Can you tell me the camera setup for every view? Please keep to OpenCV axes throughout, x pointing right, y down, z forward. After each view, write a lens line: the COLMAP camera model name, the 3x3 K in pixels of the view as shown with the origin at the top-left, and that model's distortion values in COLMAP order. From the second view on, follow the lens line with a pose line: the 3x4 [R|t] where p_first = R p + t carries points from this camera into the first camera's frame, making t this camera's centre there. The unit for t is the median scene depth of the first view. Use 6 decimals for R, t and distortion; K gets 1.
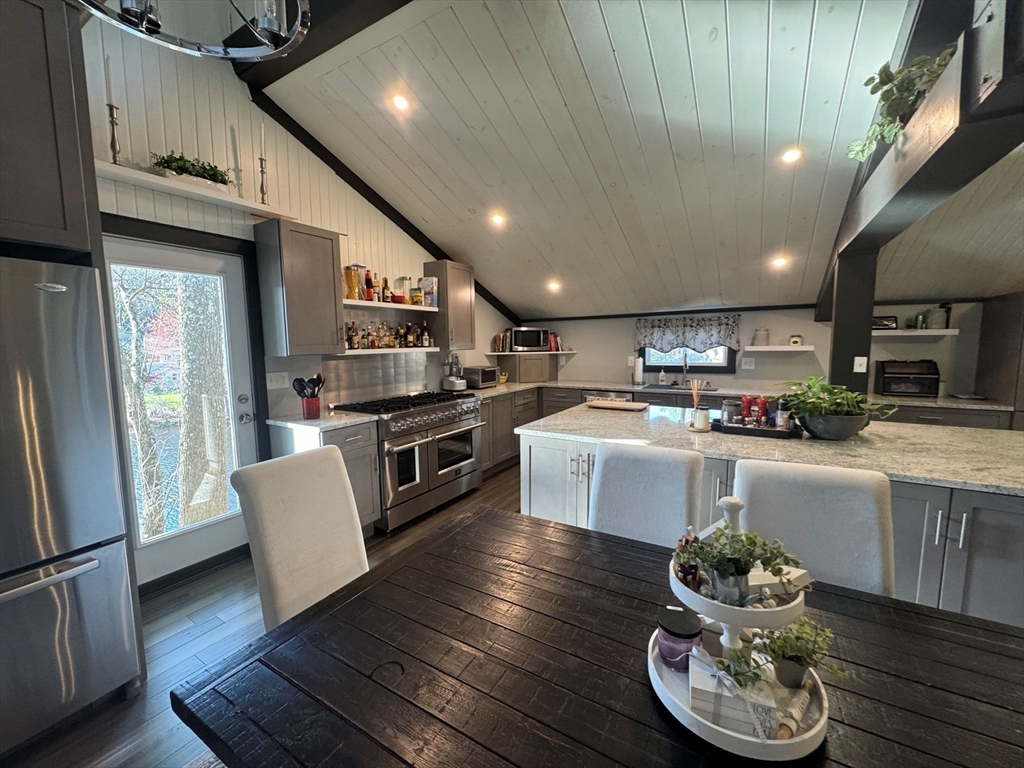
lens RADIAL K [[406.0, 0, 512.0], [0, 406.0, 384.0], [0, 0, 1]] dist [0.001258, 0.000094]
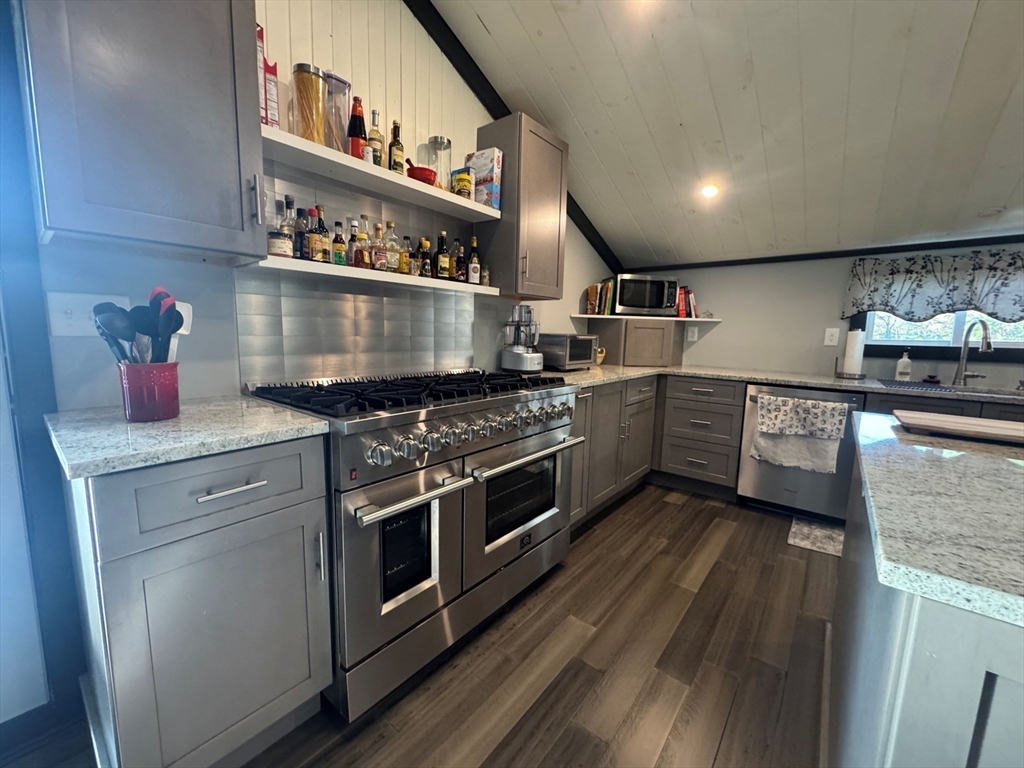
lens RADIAL K [[406.0, 0, 512.0], [0, 406.0, 384.0], [0, 0, 1]] dist [0.001258, 0.000094]
pose [[0.990609, 0.054054, -0.125590, -0.089576], [-0.050726, 0.998275, 0.029548, 0.018661], [0.126971, -0.022900, 0.991642, 0.477564]]
